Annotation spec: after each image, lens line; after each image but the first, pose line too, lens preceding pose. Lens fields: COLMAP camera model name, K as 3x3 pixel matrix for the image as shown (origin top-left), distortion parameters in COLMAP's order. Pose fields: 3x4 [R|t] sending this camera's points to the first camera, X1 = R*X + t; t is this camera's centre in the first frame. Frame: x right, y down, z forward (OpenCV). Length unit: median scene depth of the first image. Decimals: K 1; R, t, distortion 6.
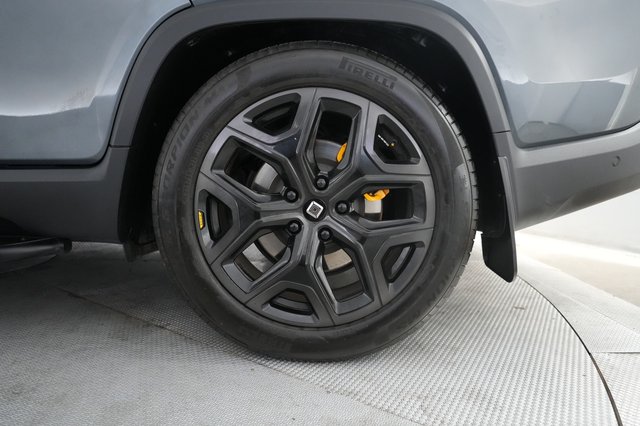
lens RADIAL K [[417.8, 0, 320.0], [0, 417.8, 214.2], [0, 0, 1]] dist [-0.008278, -0.000724]
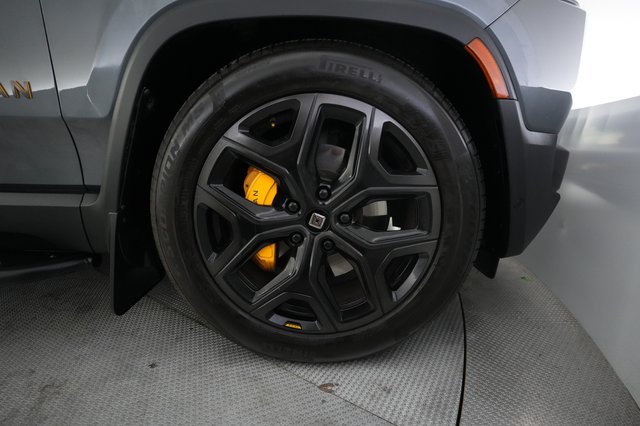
lens RADIAL K [[309.2, 0, 319.7], [0, 309.2, 211.1], [0, 0, 1]] dist [0.004438, 0.000155]
pose [[0.999801, -0.007705, -0.018409, 0.008073], [0.009875, 0.992623, 0.120840, -0.123196], [0.017343, -0.120997, 0.992501, 0.283064]]
